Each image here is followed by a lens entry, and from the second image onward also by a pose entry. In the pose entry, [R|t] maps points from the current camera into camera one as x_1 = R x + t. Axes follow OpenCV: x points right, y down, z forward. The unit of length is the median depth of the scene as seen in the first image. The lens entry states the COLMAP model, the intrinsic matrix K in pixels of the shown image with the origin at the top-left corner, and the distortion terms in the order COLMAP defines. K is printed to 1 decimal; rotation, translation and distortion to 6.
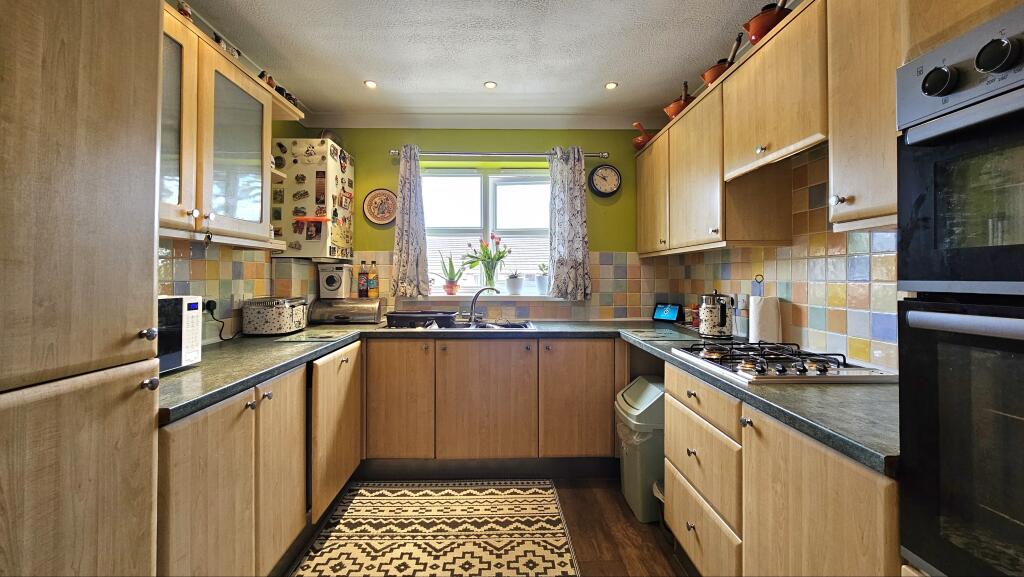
lens RADIAL K [[419.5, 0, 497.9], [0, 419.5, 278.6], [0, 0, 1]] dist [-0.001105, 0.000020]
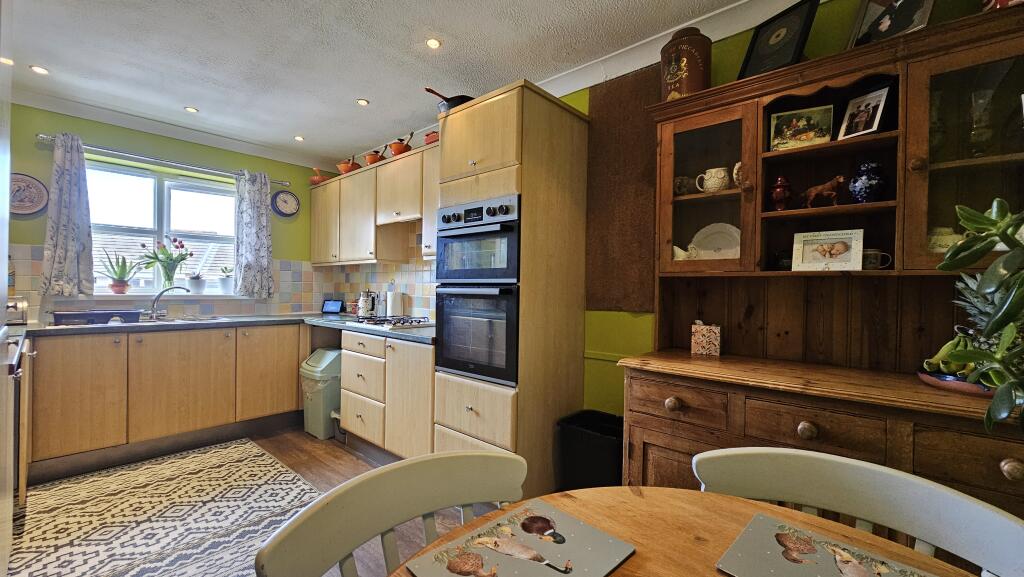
lens RADIAL K [[419.5, 0, 497.9], [0, 419.5, 278.6], [0, 0, 1]] dist [-0.001105, 0.000020]
pose [[0.684649, 0.027510, 0.728354, -0.296226], [-0.011946, 0.999577, -0.026525, 0.023523], [-0.728775, 0.009460, 0.684688, -0.437675]]
